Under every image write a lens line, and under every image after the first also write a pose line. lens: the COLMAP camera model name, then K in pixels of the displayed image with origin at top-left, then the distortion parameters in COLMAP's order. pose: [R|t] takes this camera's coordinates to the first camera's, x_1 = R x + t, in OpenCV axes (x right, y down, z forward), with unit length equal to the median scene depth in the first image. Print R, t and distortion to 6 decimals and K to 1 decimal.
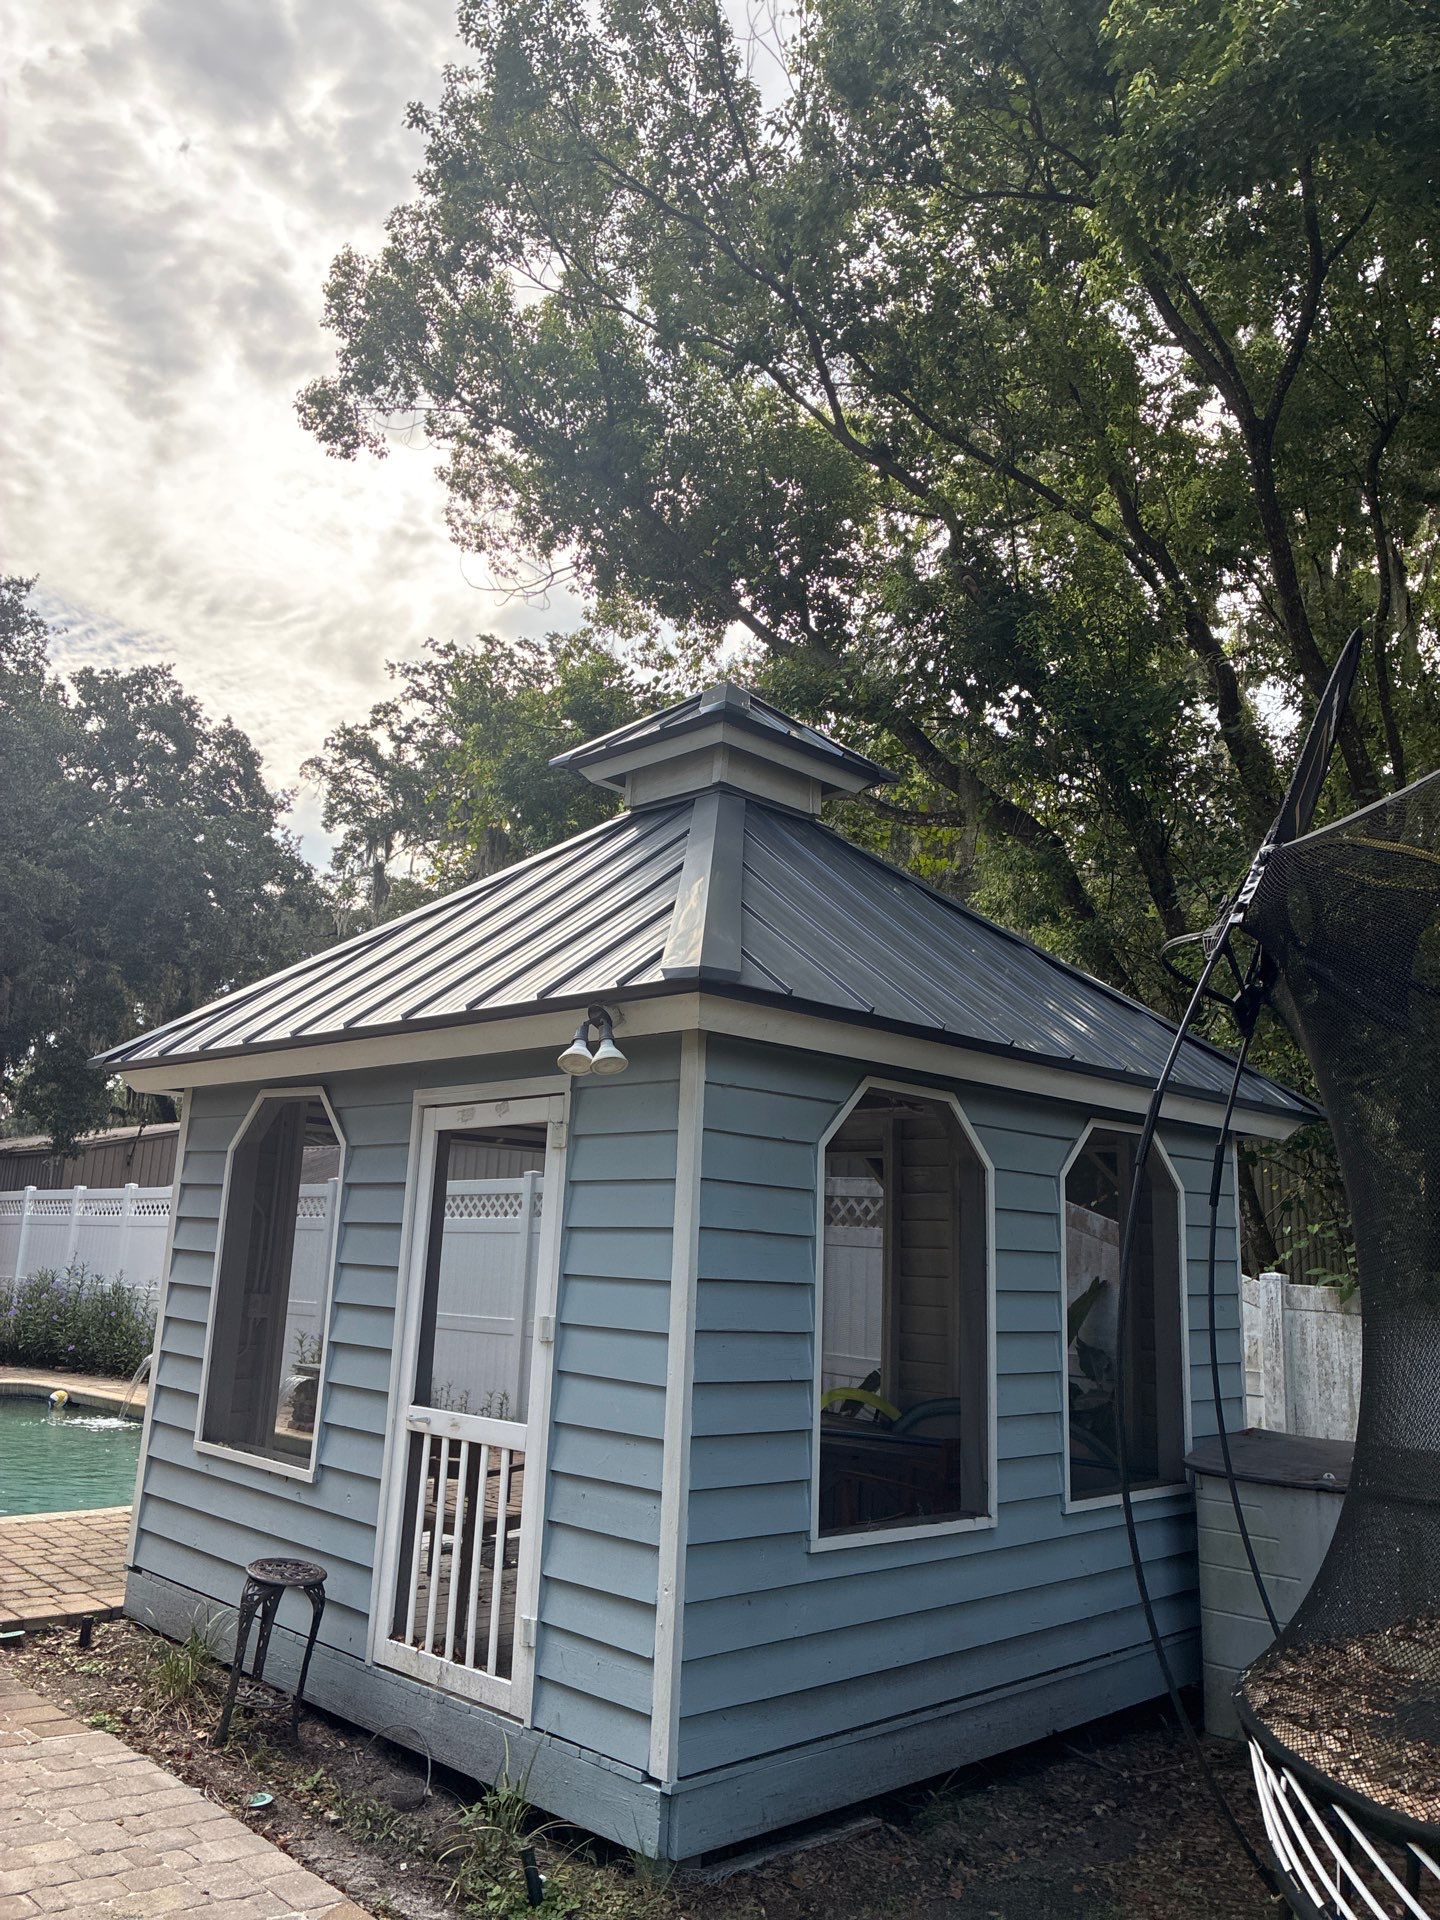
lens RADIAL K [[1444.6, 0, 720.6], [0, 1444.6, 972.8], [0, 0, 1]] dist [0.023995, 0.009880]
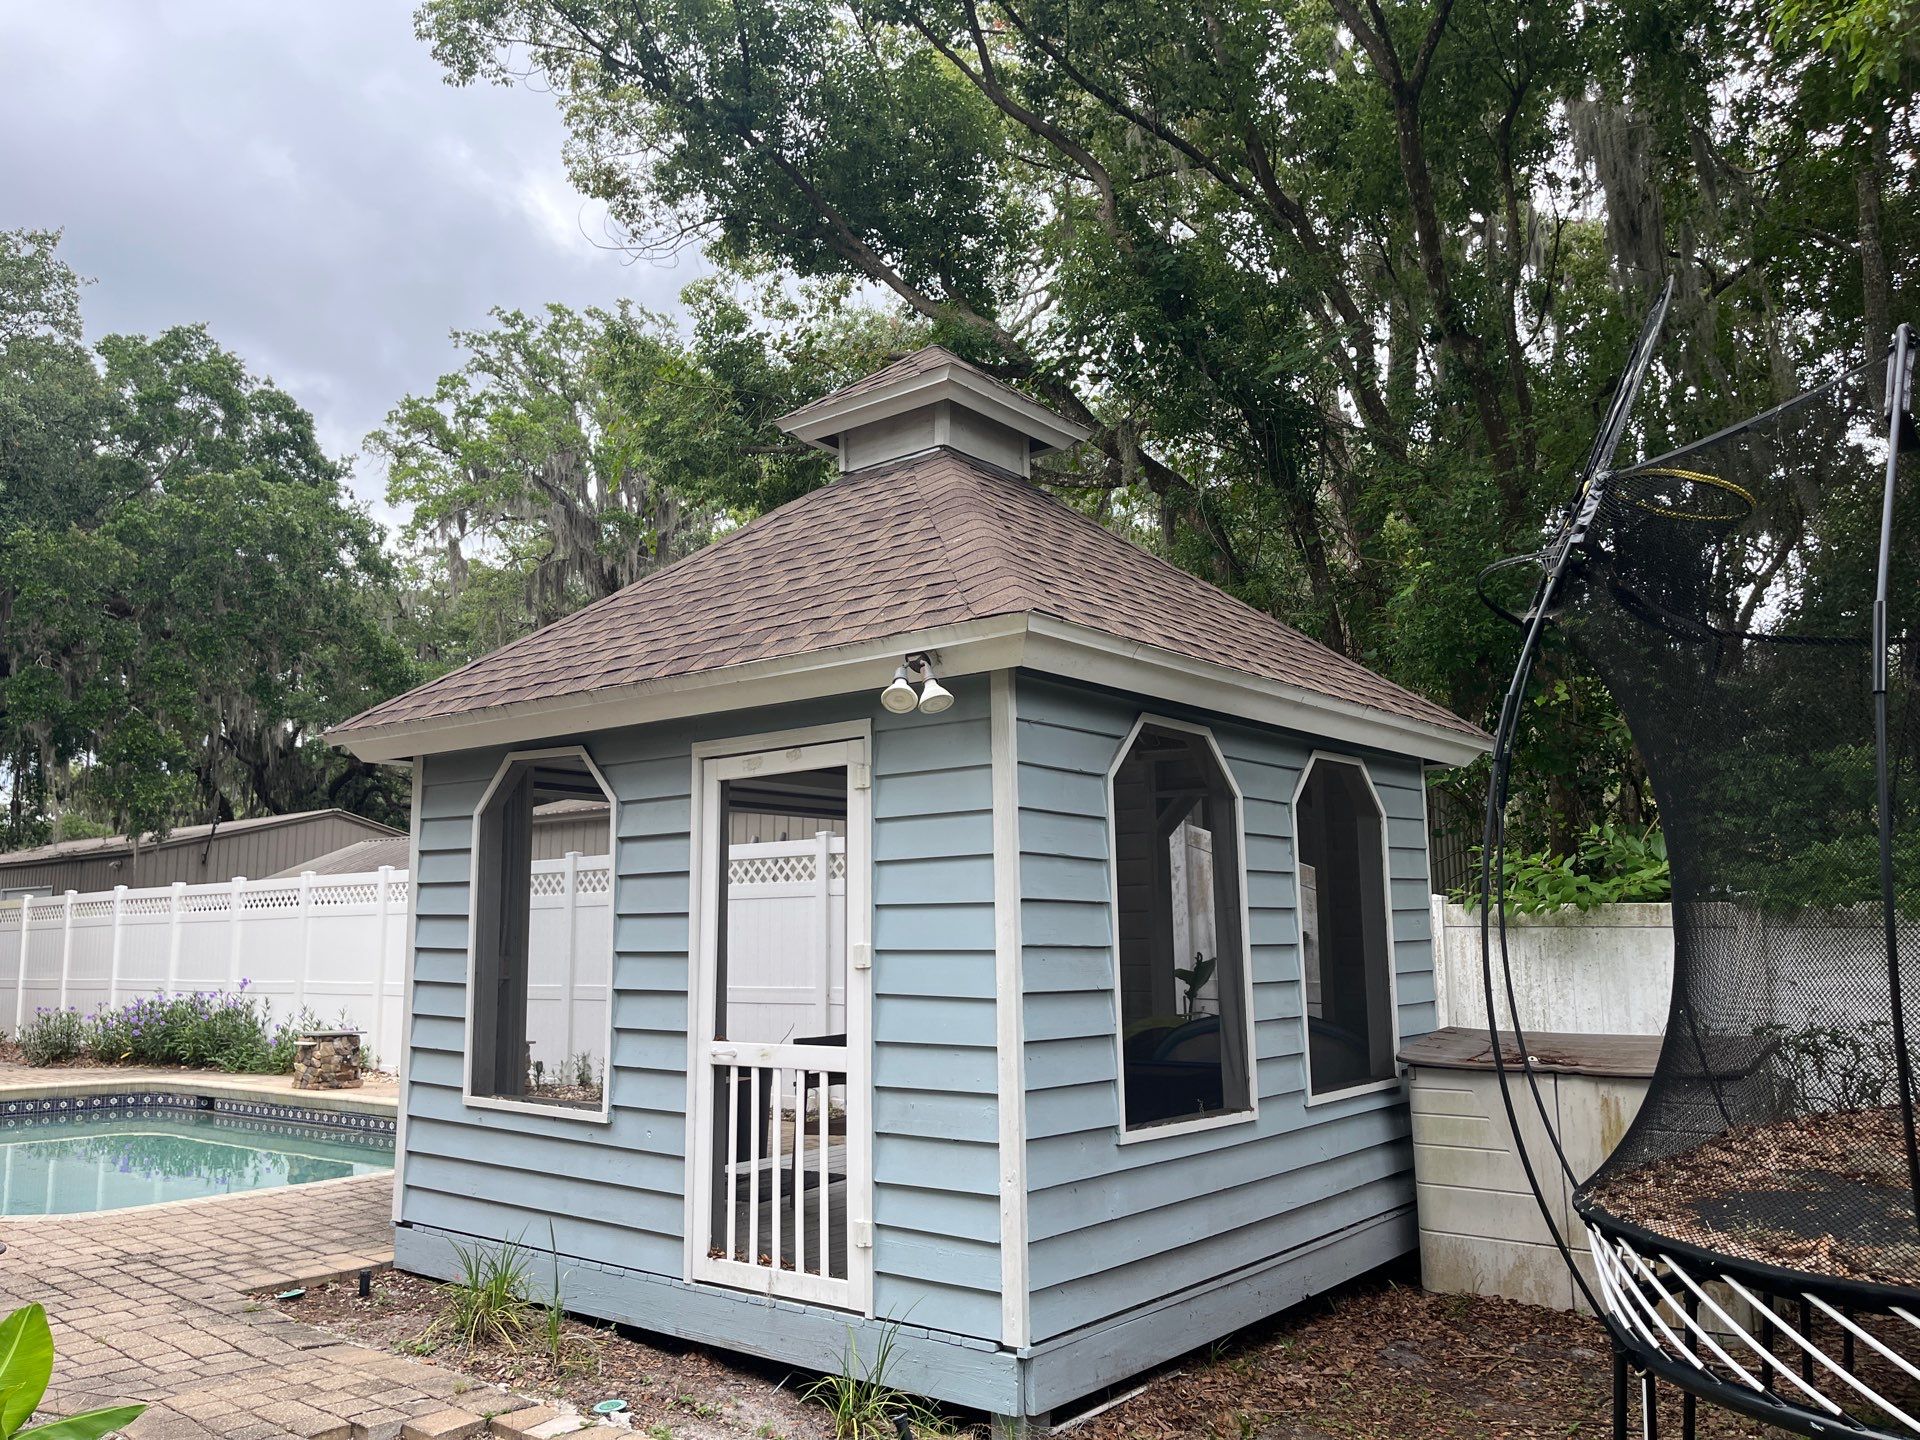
lens RADIAL K [[1444.6, 0, 960.6], [0, 1444.6, 709.8], [0, 0, 1]] dist [0.023995, 0.009880]
pose [[0.992008, -0.028660, 0.122875, -0.148946], [0.023505, 0.998790, 0.043199, 0.017328], [-0.123964, -0.039966, 0.991482, -0.047441]]
